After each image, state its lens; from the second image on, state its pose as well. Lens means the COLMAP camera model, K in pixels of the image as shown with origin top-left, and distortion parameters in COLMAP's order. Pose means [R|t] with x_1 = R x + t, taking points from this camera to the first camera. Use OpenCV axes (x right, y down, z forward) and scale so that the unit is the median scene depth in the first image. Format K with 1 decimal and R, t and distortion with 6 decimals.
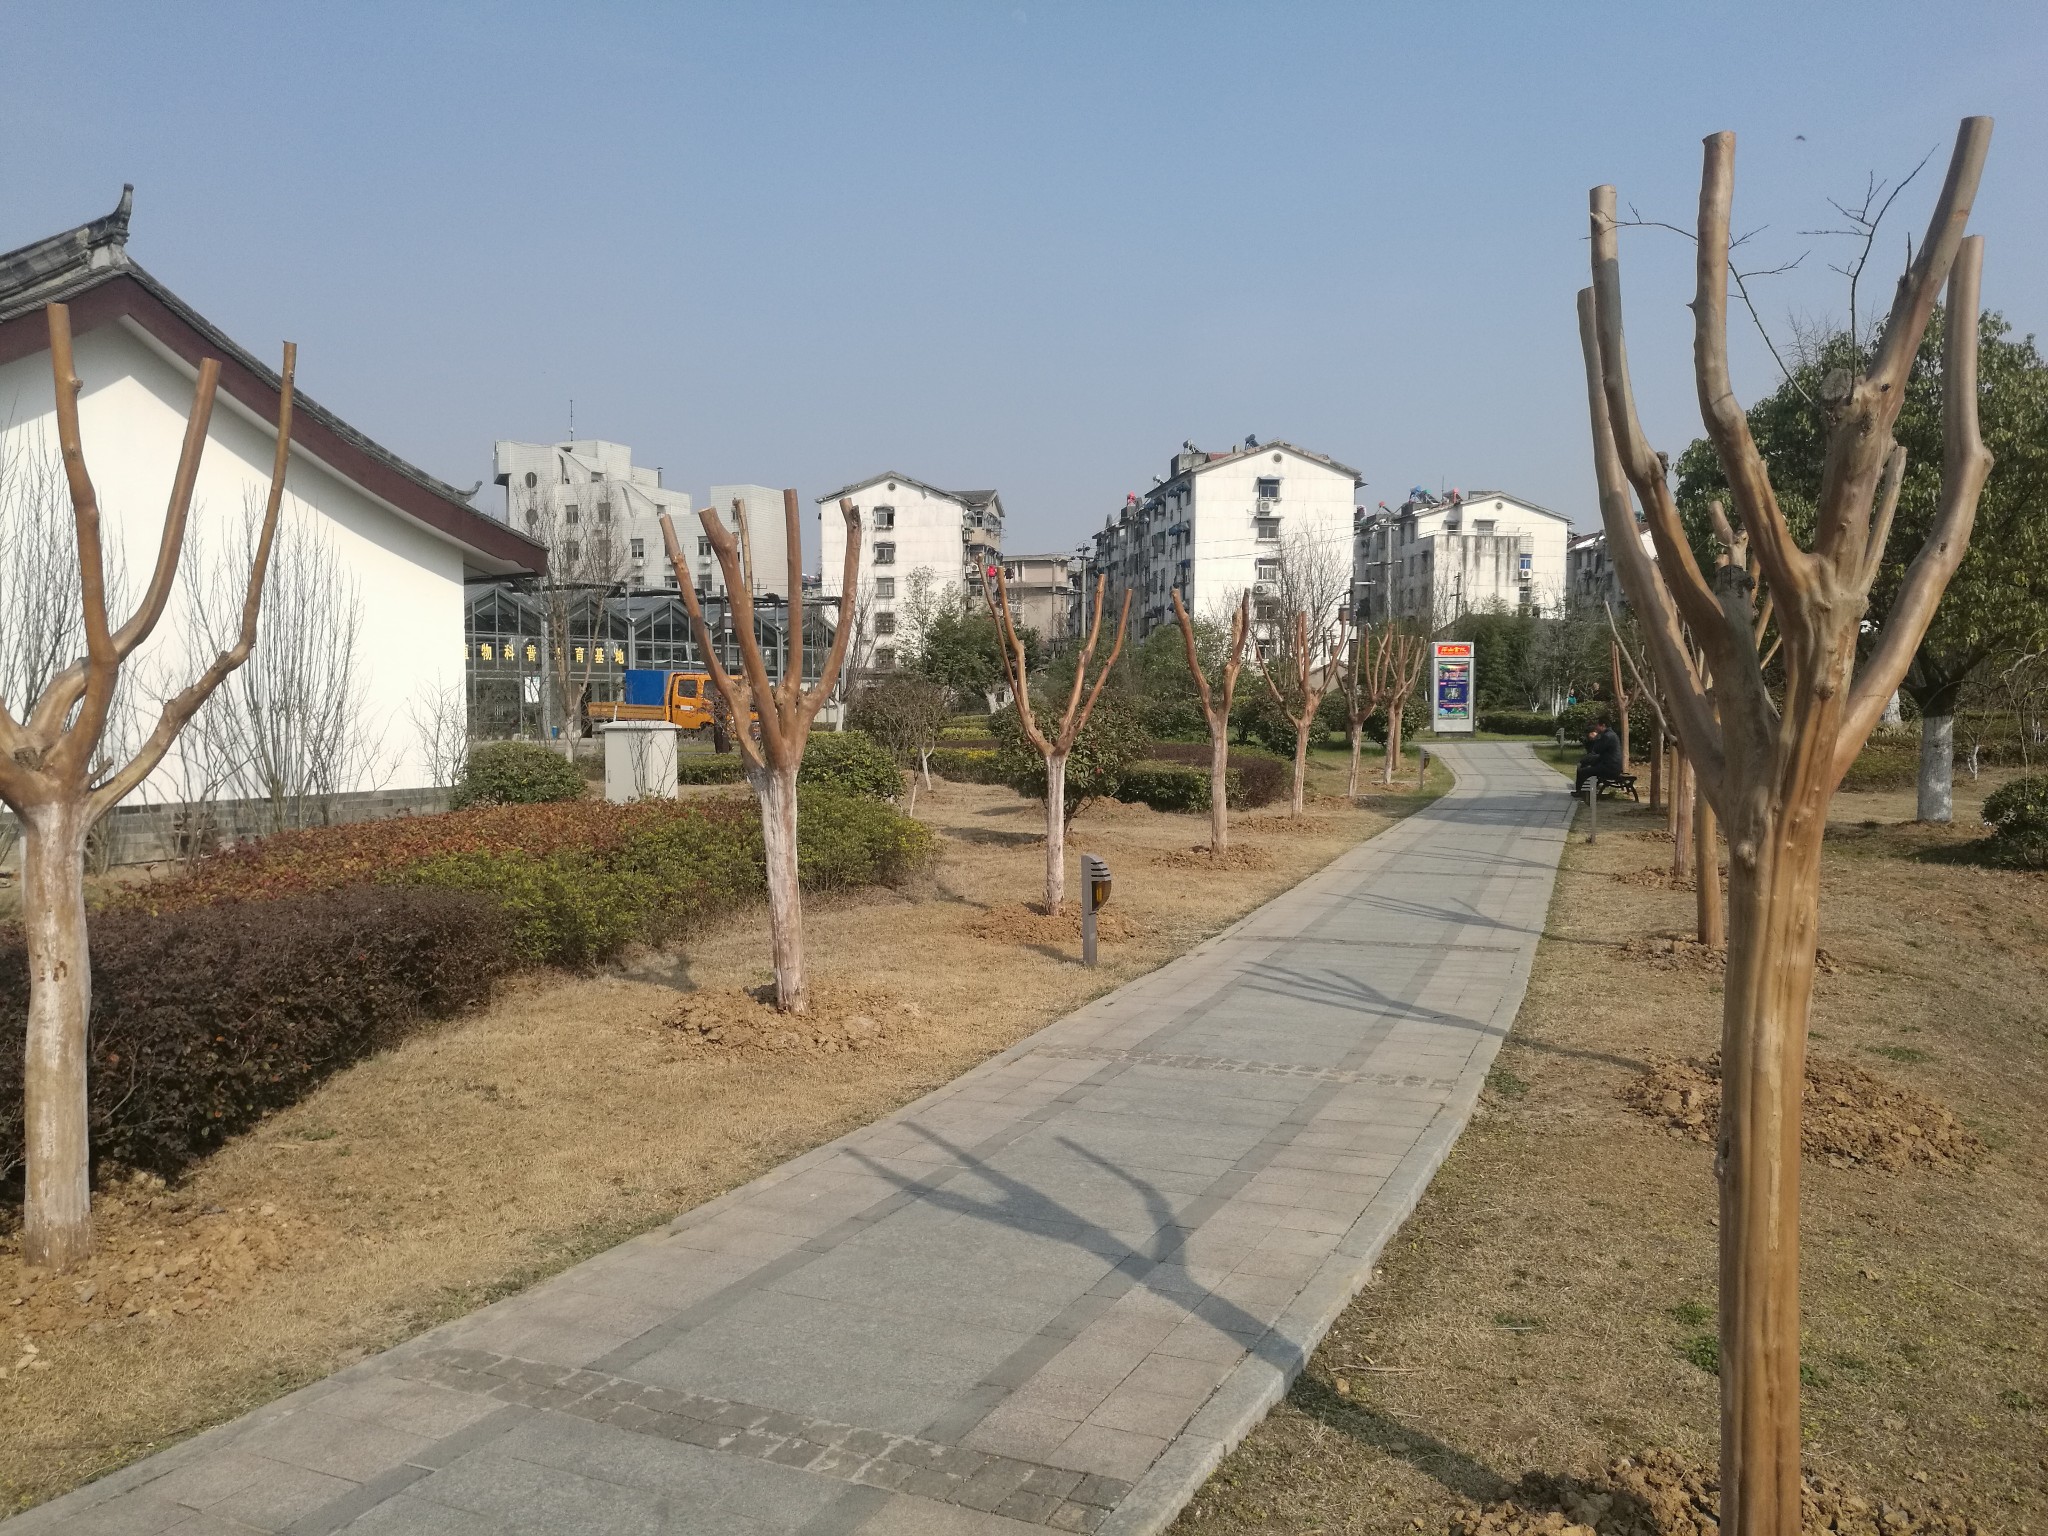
lens RADIAL K [[1607.9, 0, 1021.2], [0, 1607.9, 766.2], [0, 0, 1]] dist [0.049729, 0.000487]
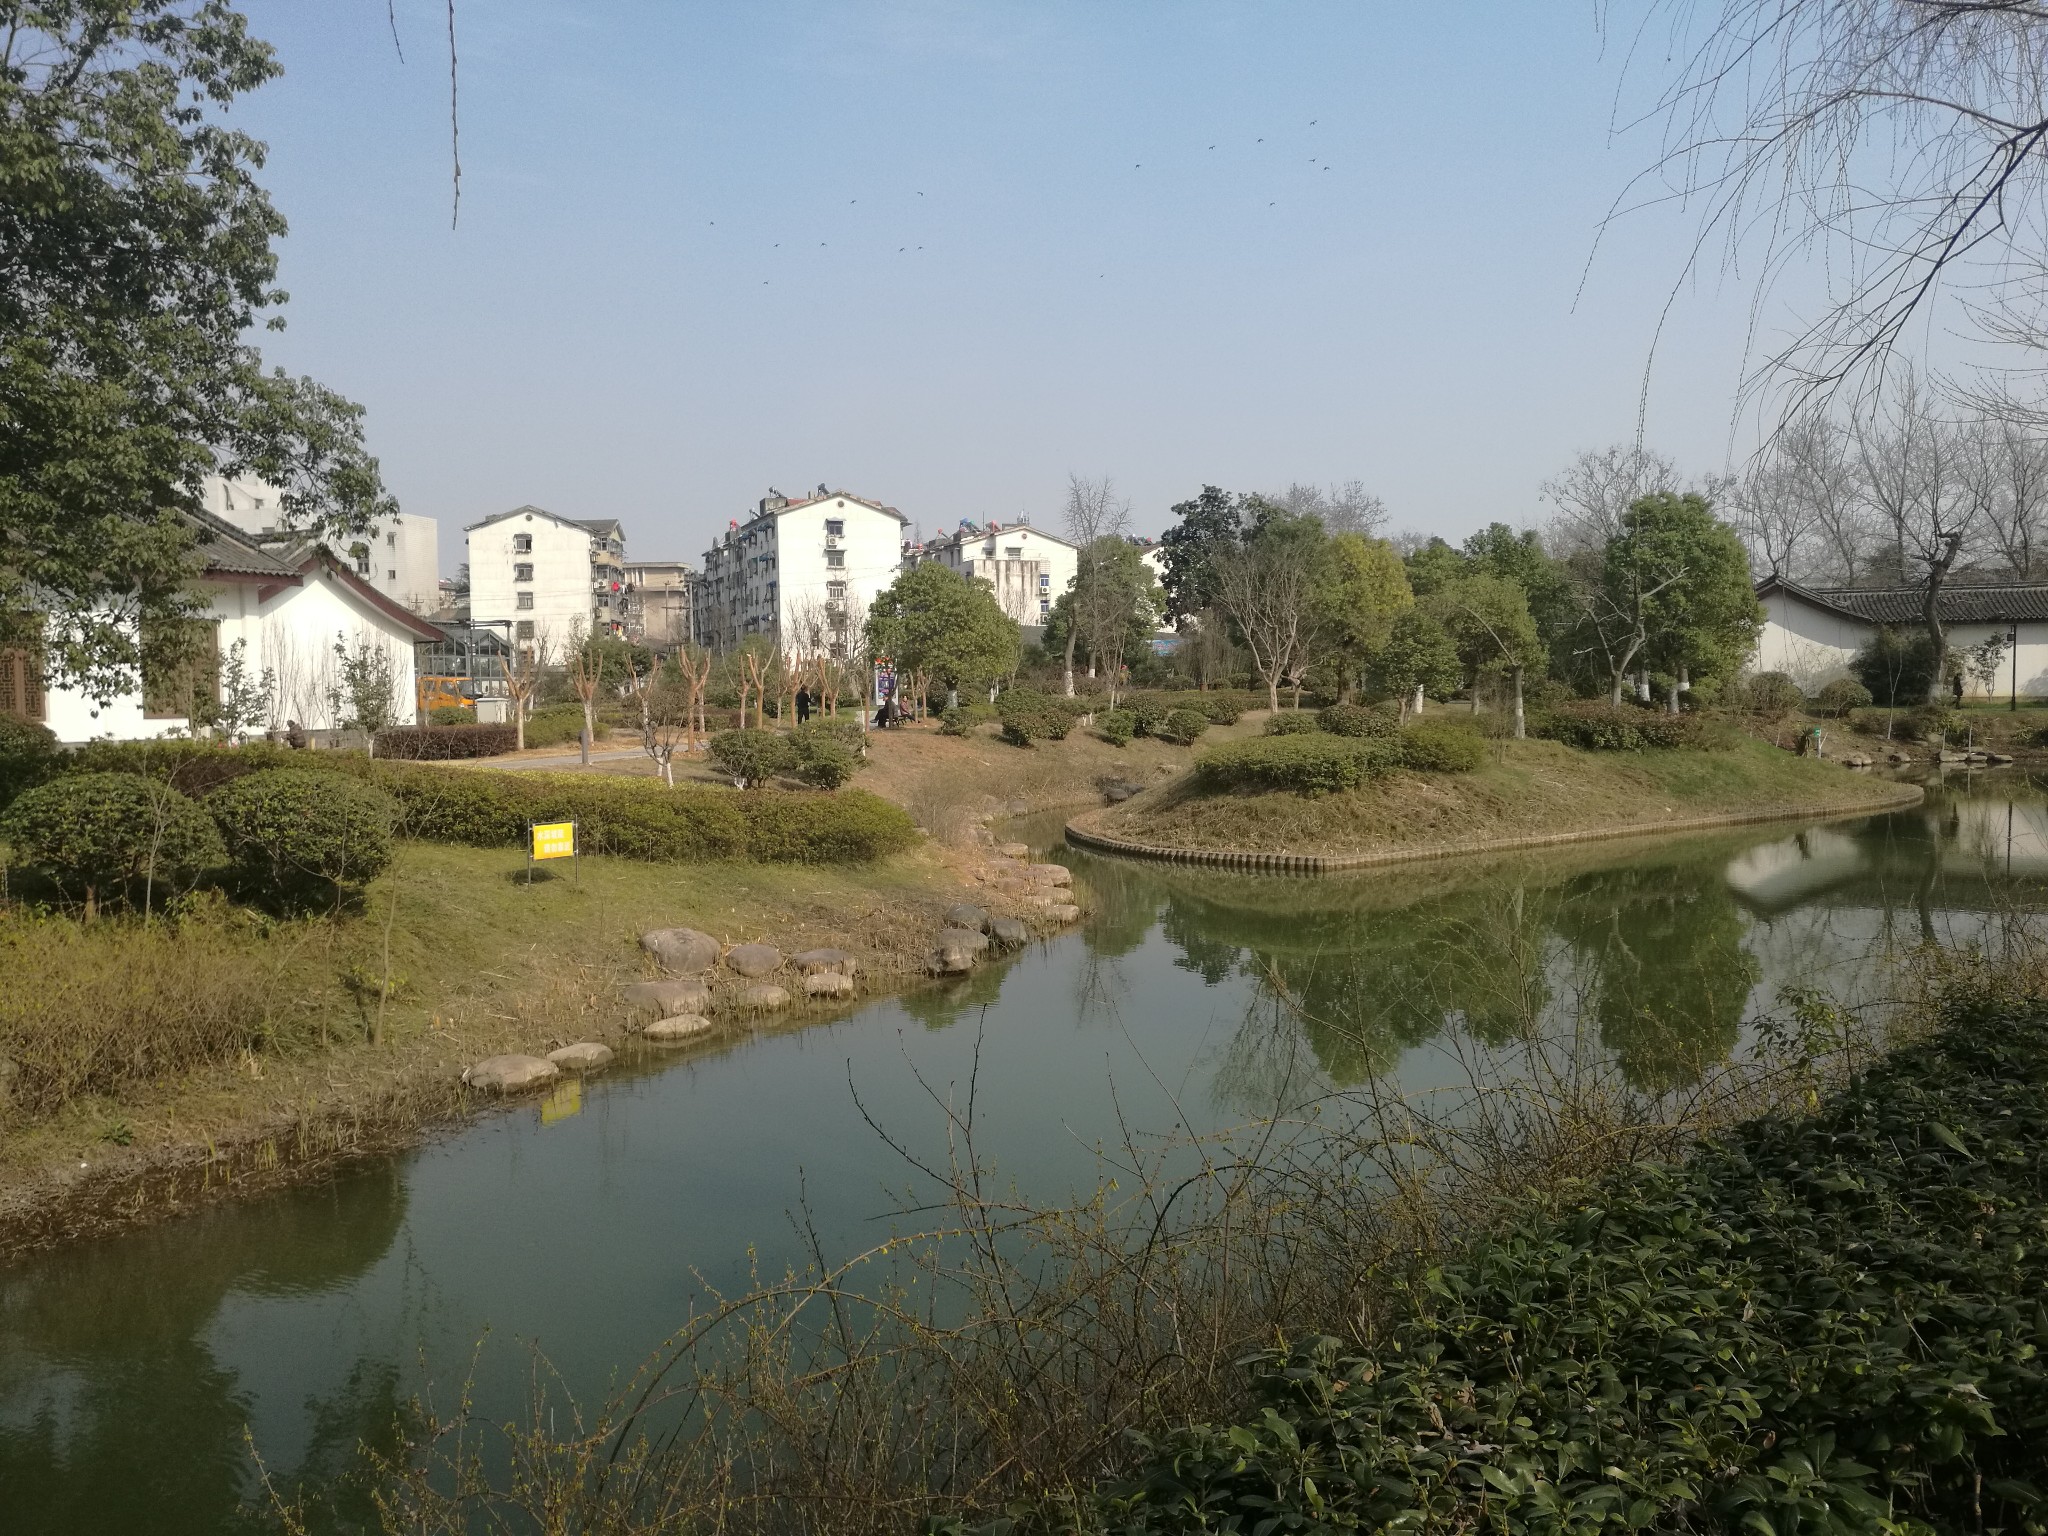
lens RADIAL K [[1607.9, 0, 1023.8], [0, 1607.9, 779.2], [0, 0, 1]] dist [0.049729, 0.000487]
pose [[0.973742, -0.023884, 0.226399, 0.002333], [0.020960, 0.999663, 0.015311, 0.012816], [-0.226688, -0.010164, 0.973914, -0.272573]]
